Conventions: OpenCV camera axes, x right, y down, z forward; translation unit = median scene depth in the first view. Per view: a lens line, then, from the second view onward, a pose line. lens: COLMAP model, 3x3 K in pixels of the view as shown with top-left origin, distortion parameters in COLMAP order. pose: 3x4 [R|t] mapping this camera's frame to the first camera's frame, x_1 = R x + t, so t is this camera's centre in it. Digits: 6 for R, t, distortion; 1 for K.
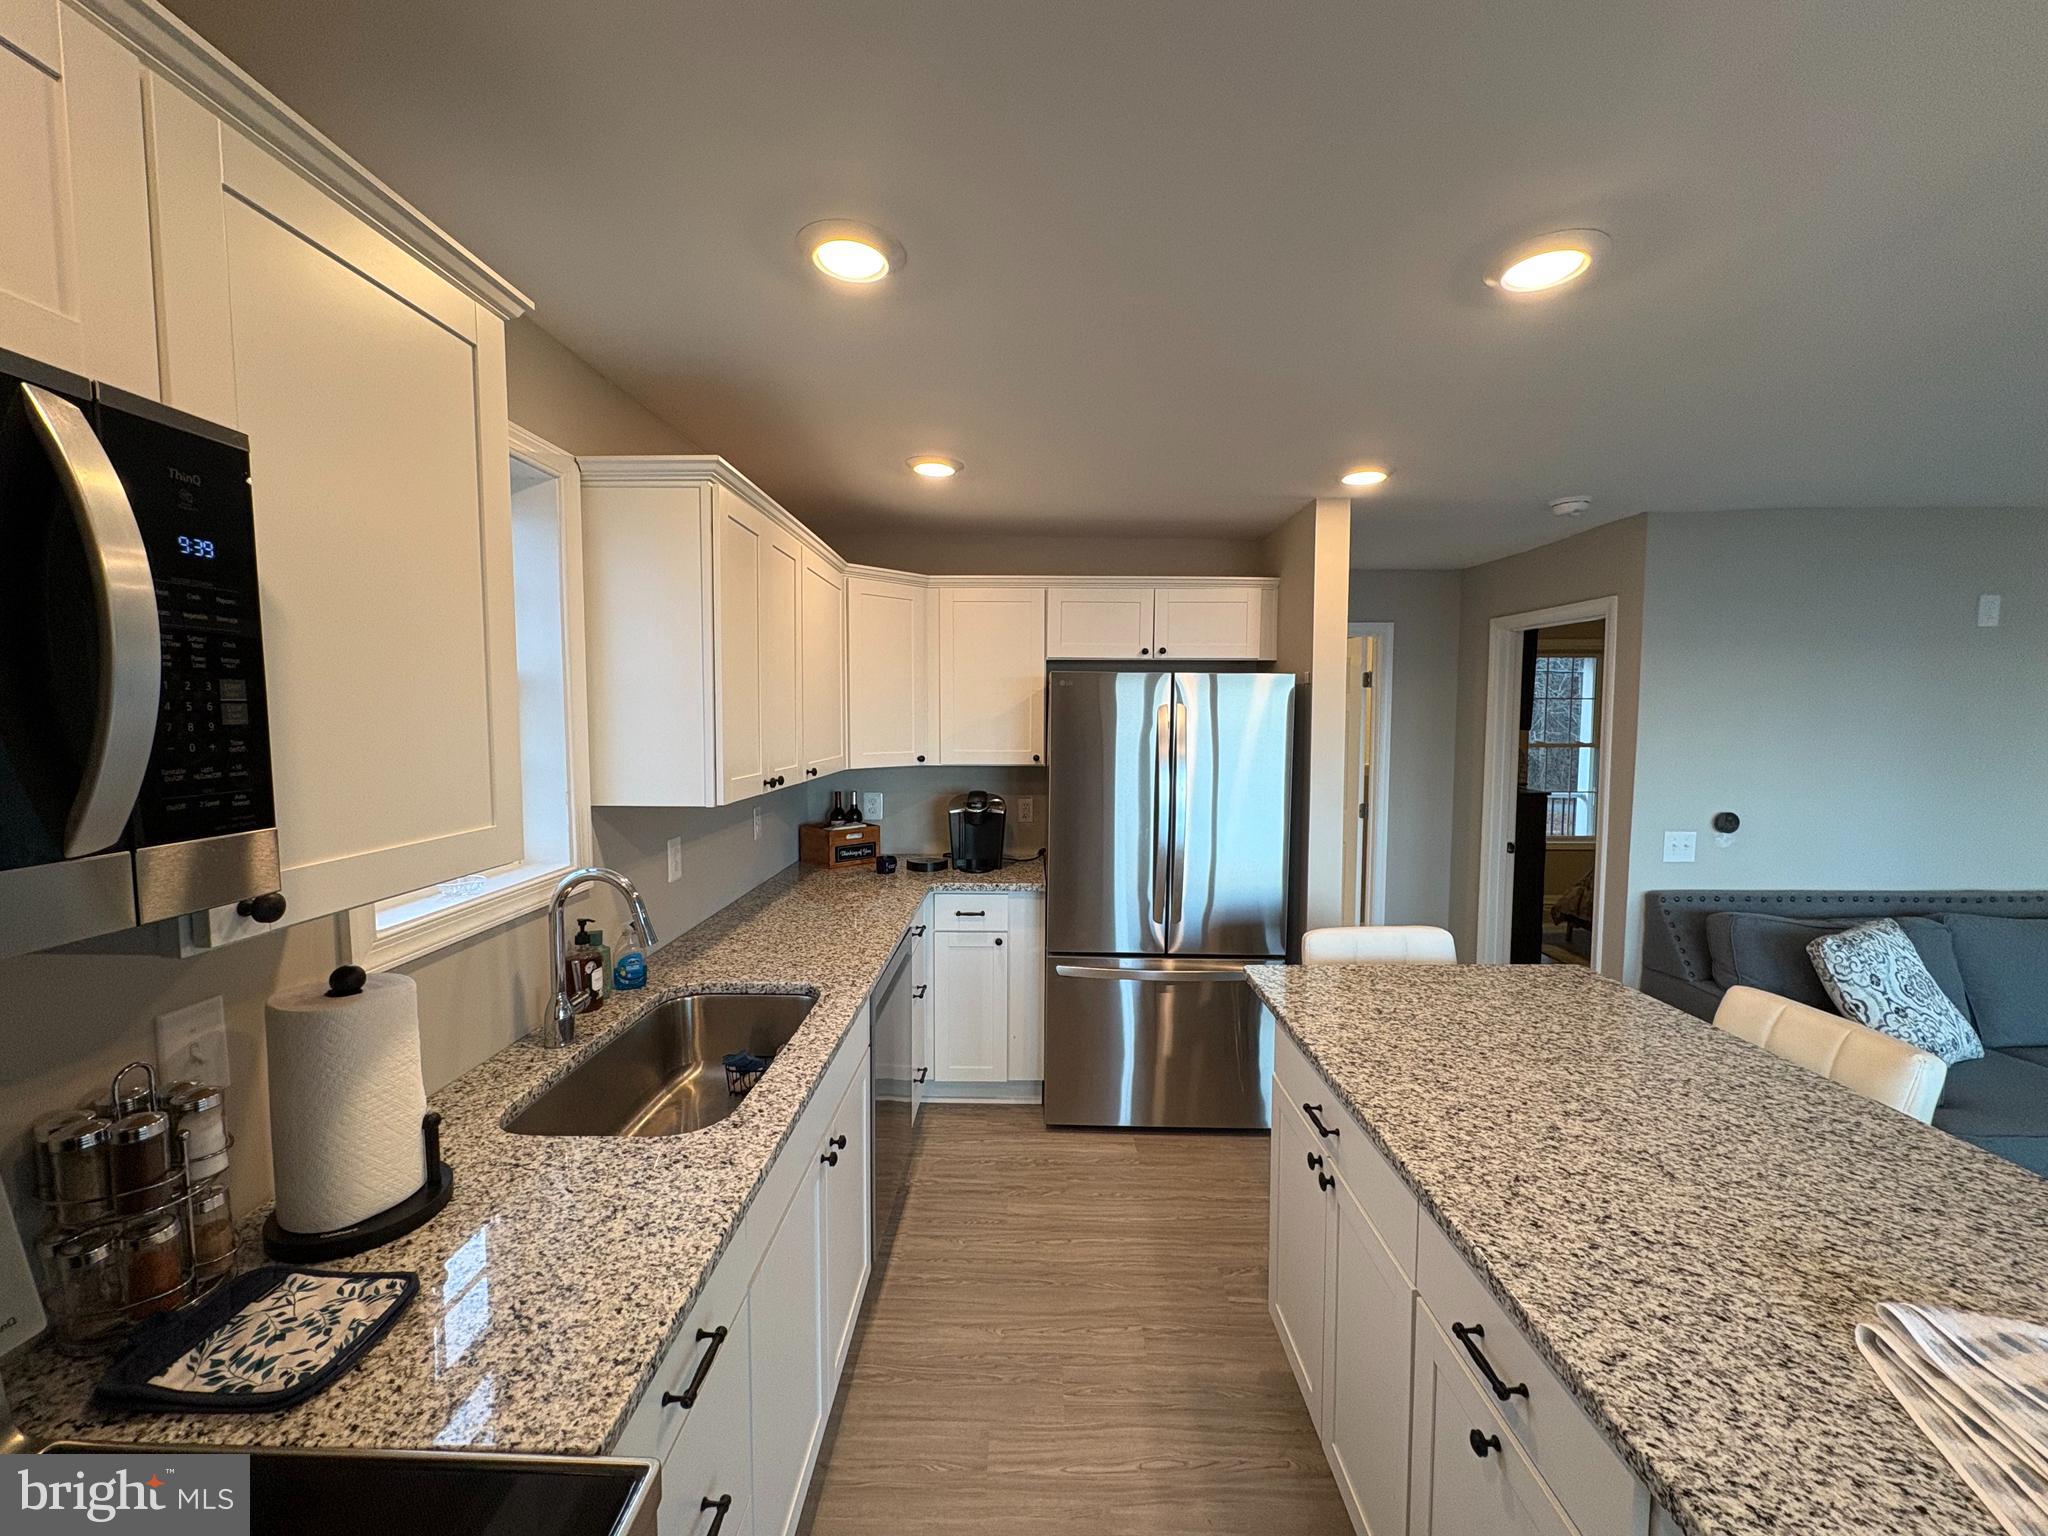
lens RADIAL K [[813.6, 0, 1024.0], [0, 813.6, 768.0], [0, 0, 1]] dist [-0.000101, -0.000076]
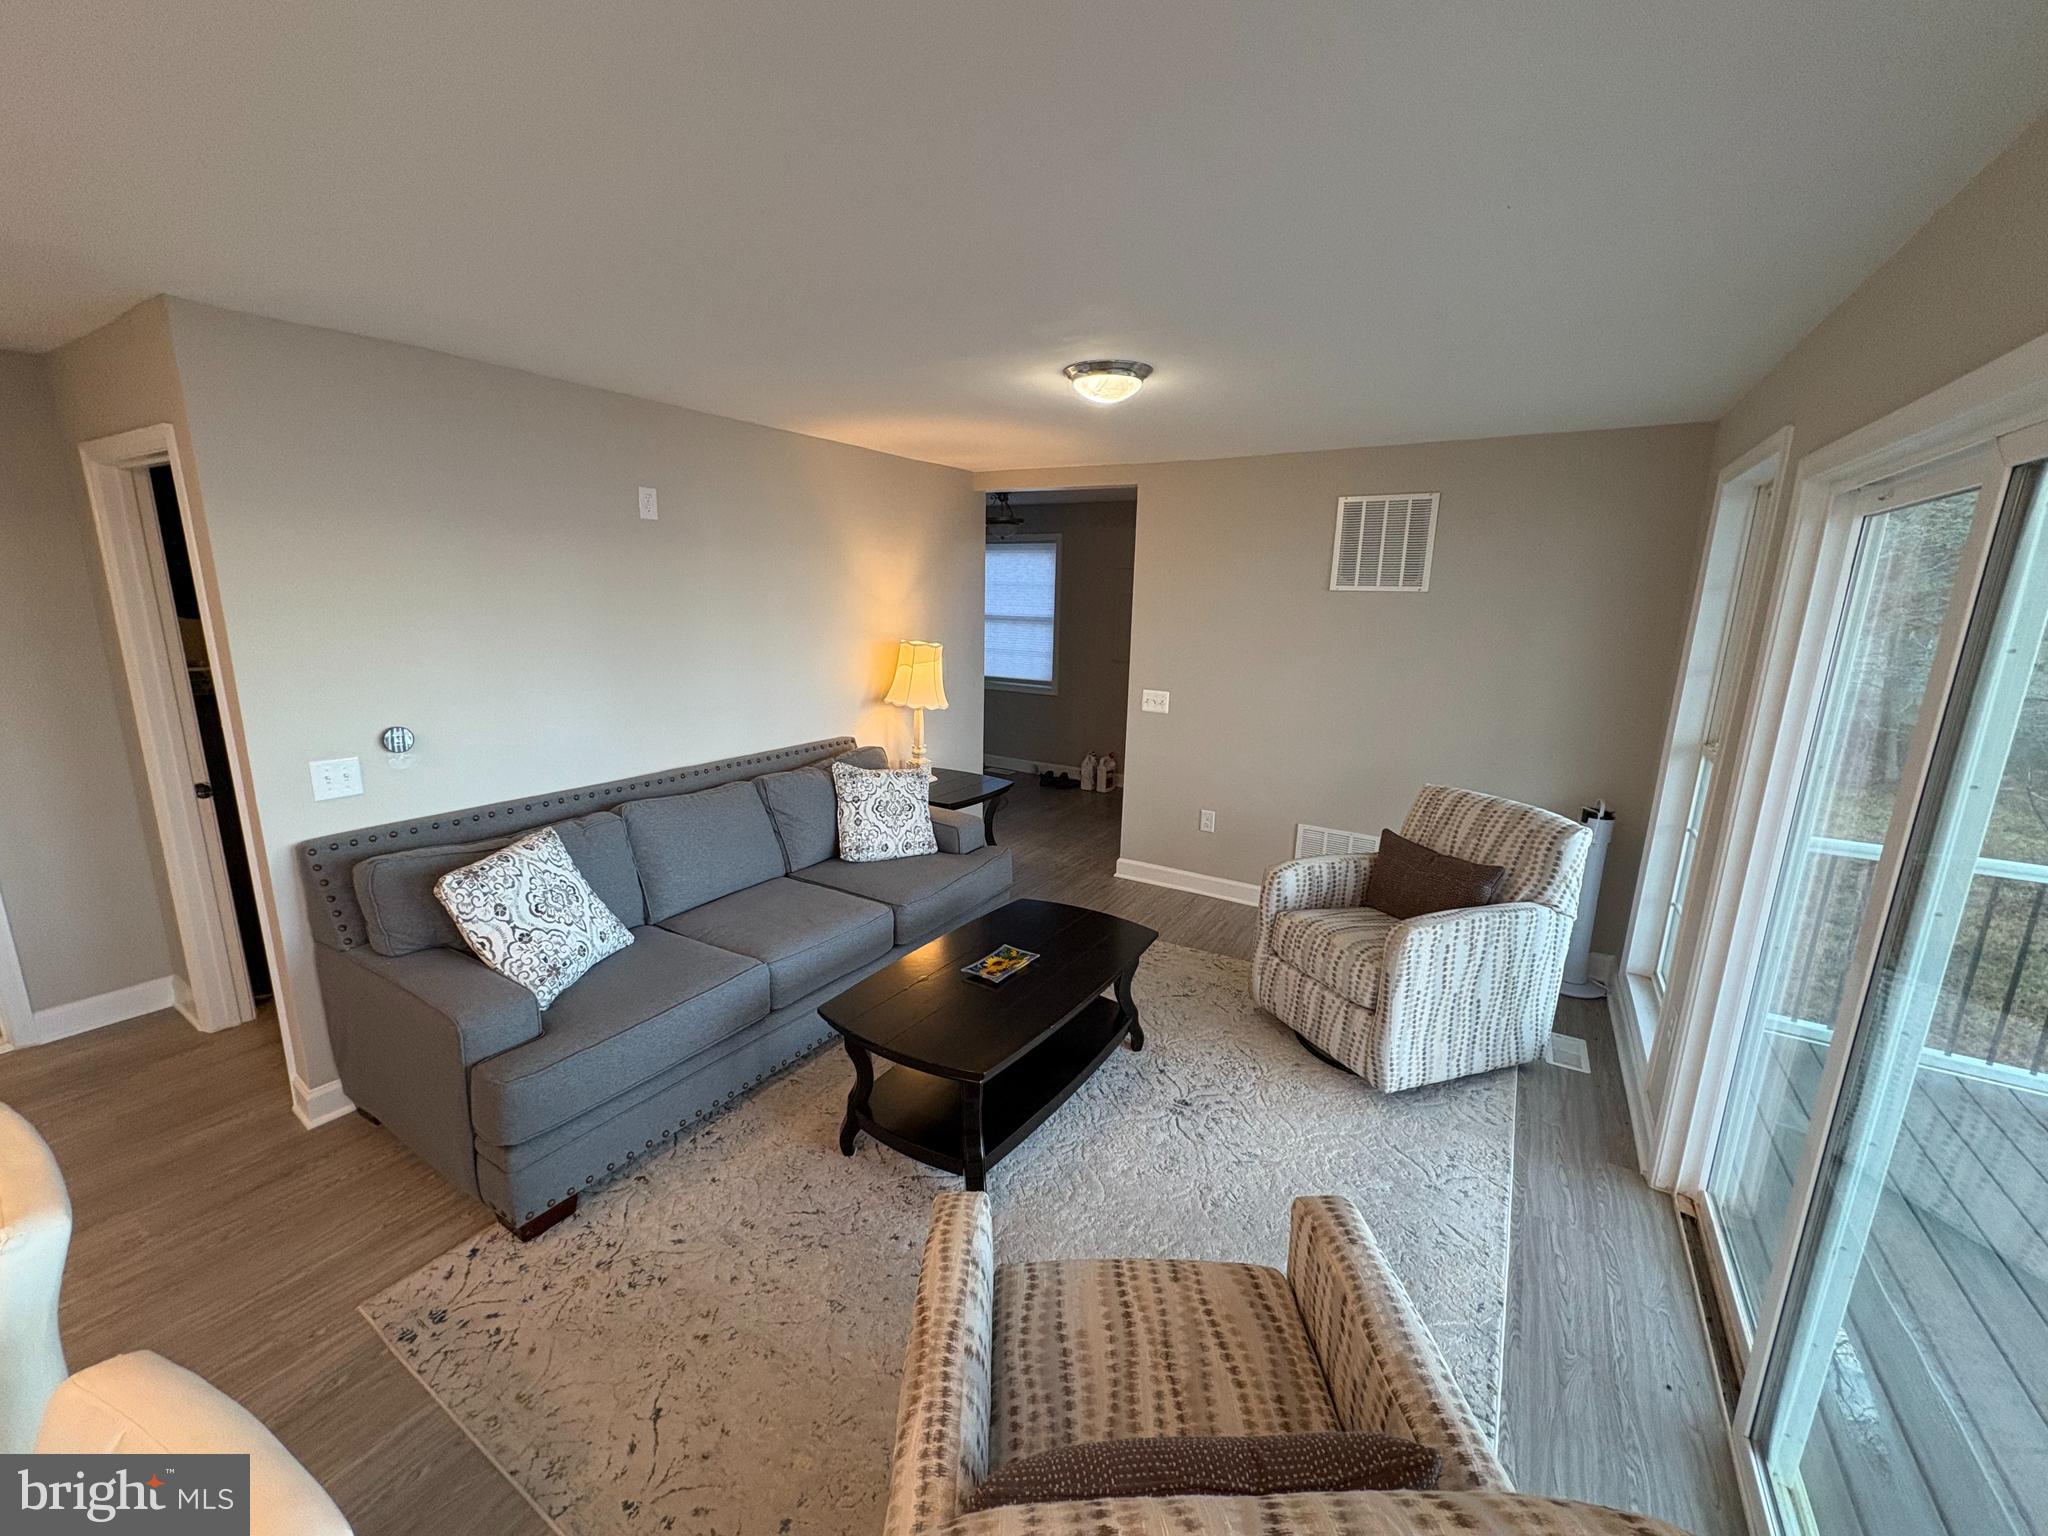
lens RADIAL K [[813.6, 0, 1024.0], [0, 813.6, 768.0], [0, 0, 1]] dist [-0.000101, -0.000076]
pose [[0.514134, -0.168591, 0.840978, 0.585382], [0.033836, 0.983715, 0.176520, -0.033772], [-0.857042, -0.062299, 0.511466, 0.043638]]
